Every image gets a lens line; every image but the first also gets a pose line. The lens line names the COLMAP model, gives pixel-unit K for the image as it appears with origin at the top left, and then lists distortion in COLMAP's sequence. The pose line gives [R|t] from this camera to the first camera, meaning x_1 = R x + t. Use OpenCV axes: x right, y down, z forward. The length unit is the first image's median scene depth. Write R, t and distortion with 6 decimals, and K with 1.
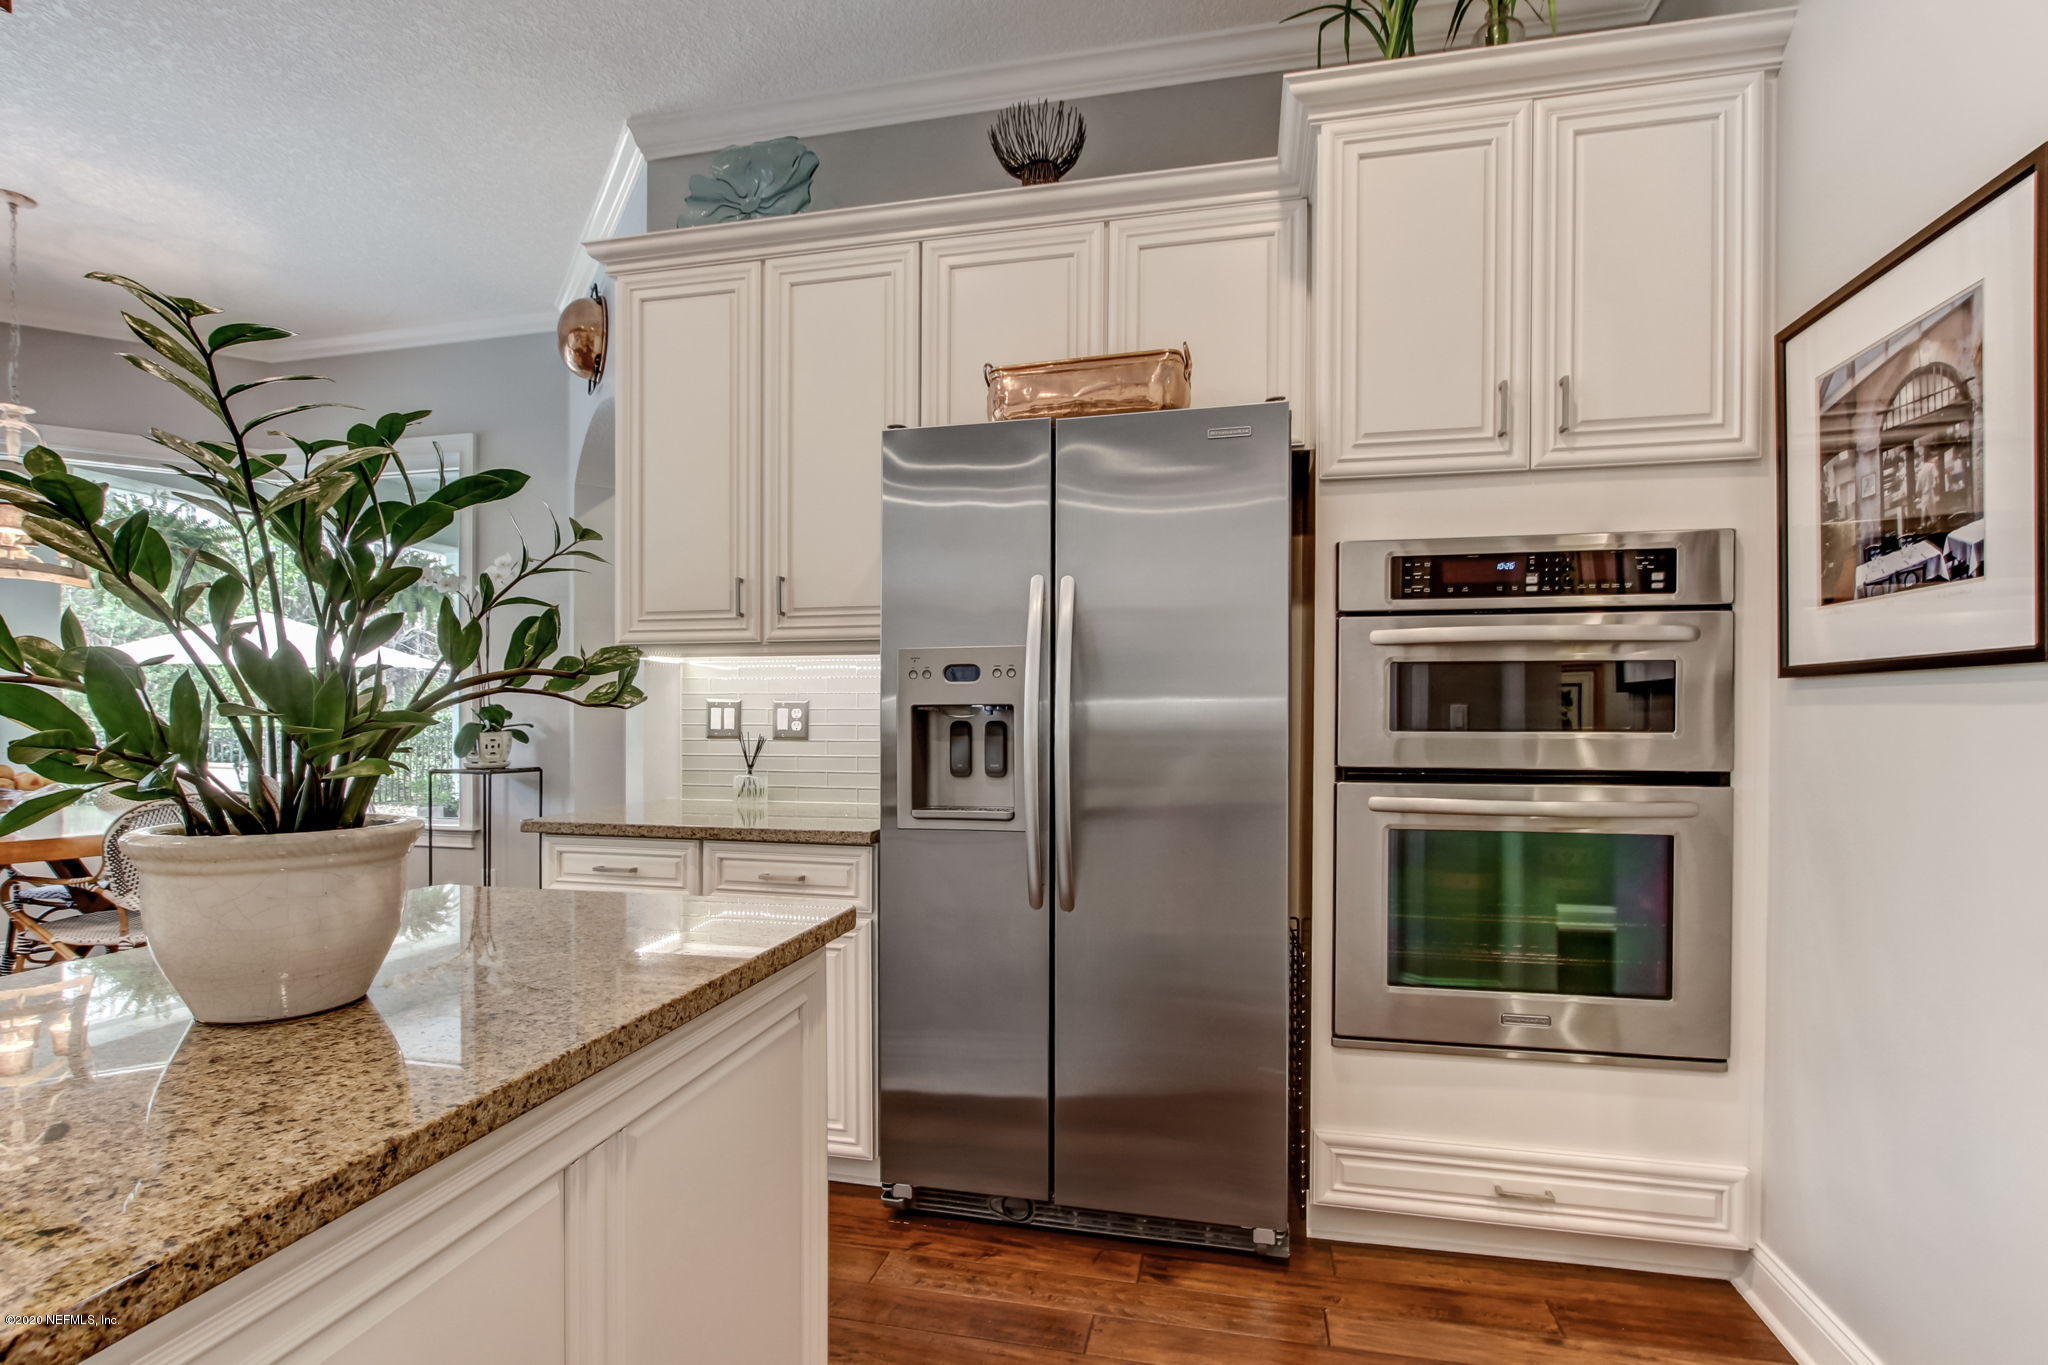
lens RADIAL K [[980.0, 0, 1029.9], [0, 980.0, 717.9], [0, 0, 1]] dist [0.000384, -0.000062]
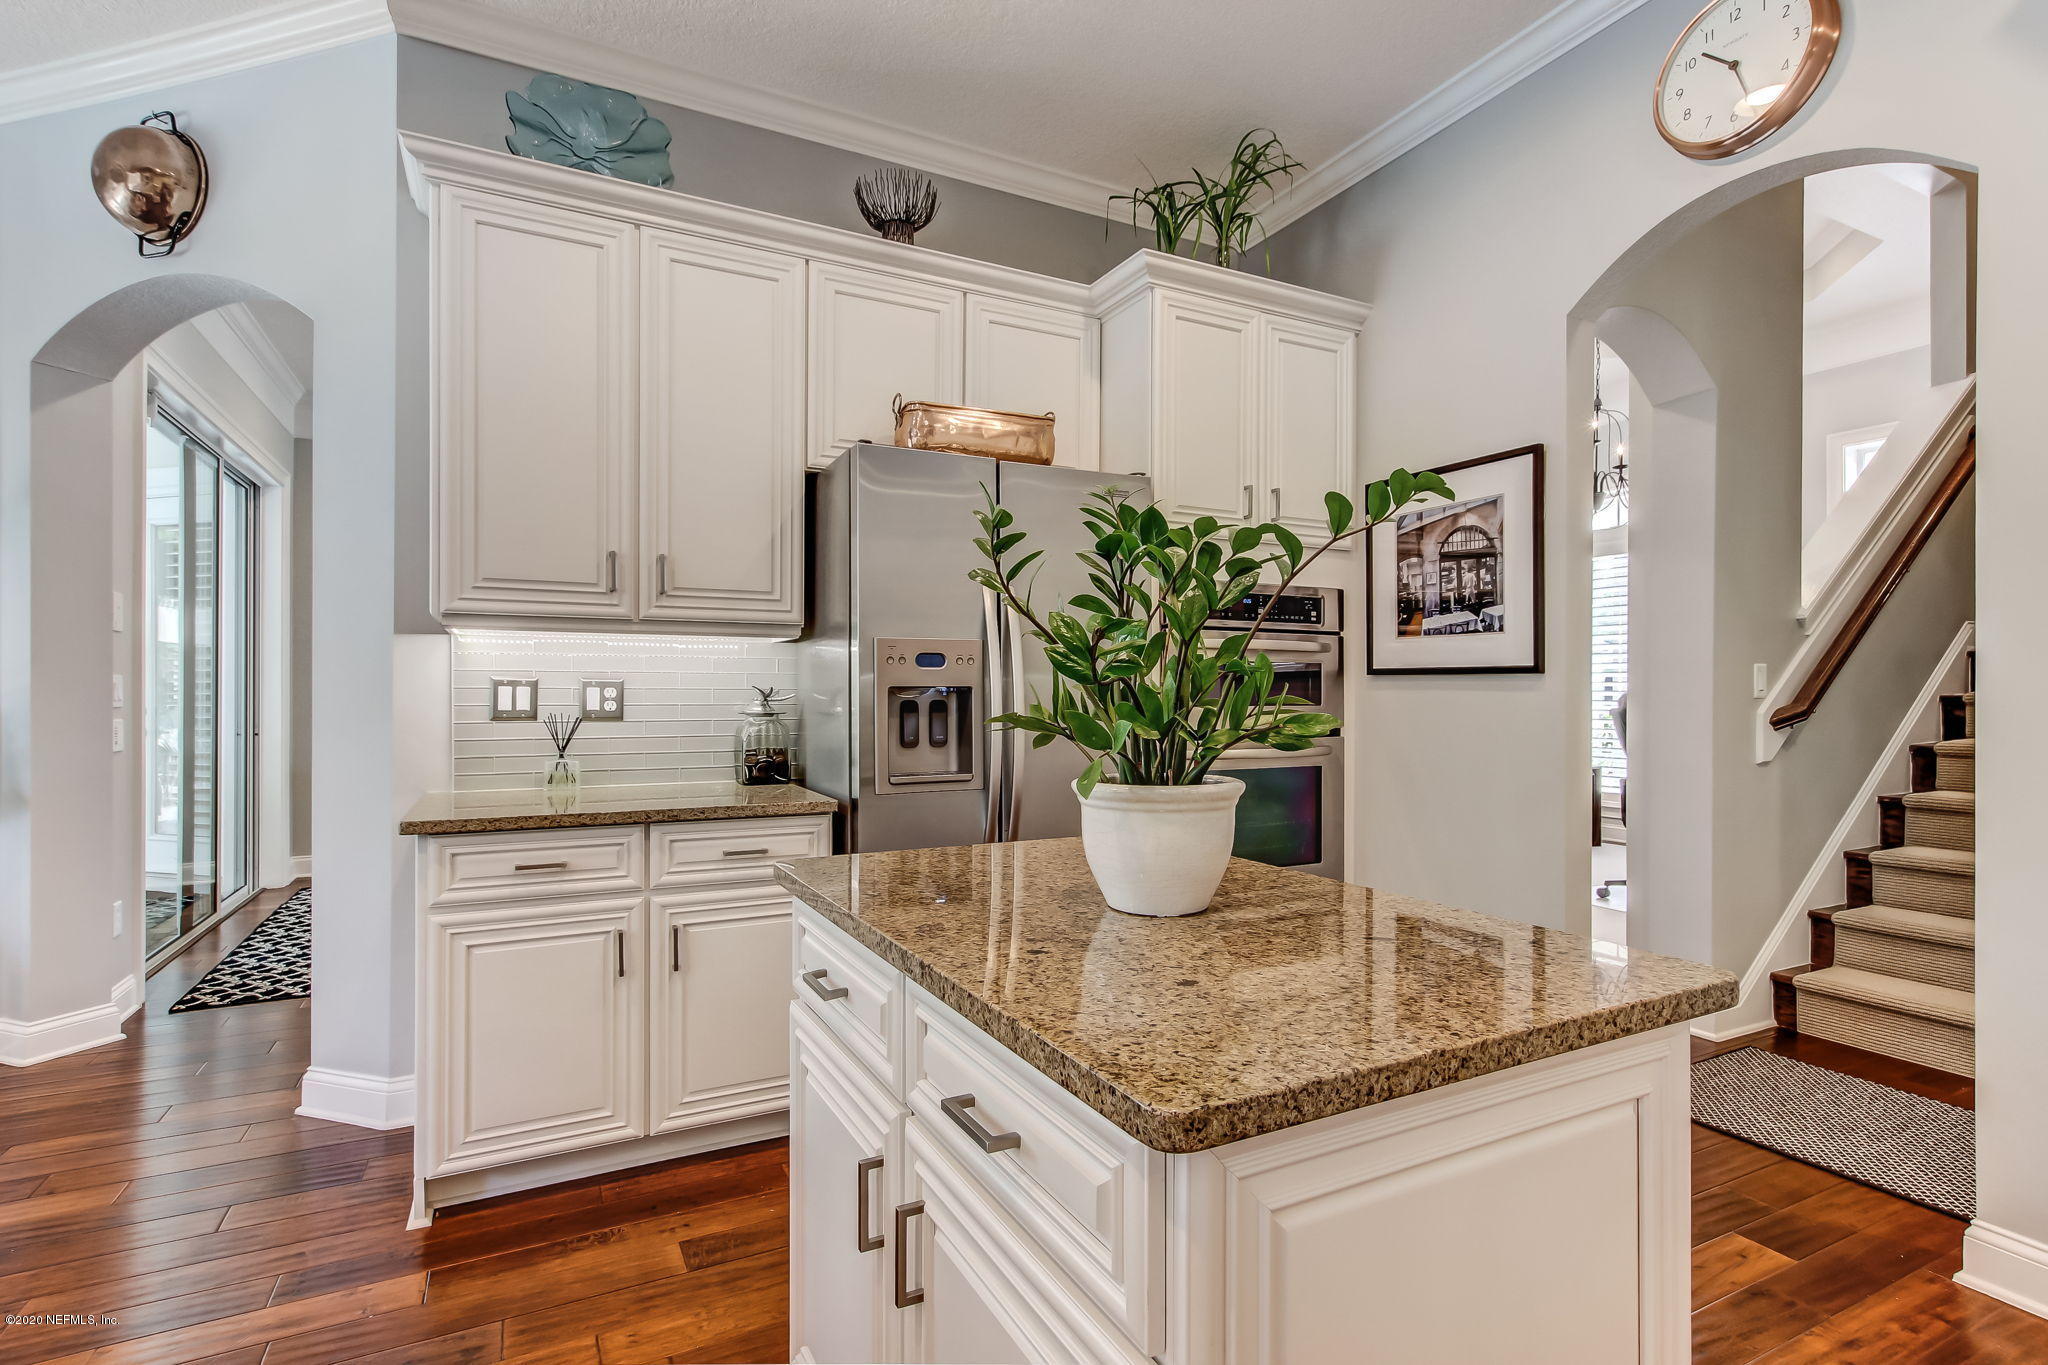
lens RADIAL K [[989.0, 0, 1024.0], [0, 989.0, 682.5], [0, 0, 1]] dist [0.013313, 0.000426]
pose [[0.770361, 0.007419, 0.637565, -0.814026], [-0.001048, 0.999946, -0.010370, -0.007266], [-0.637607, 0.007321, 0.770327, 0.001512]]
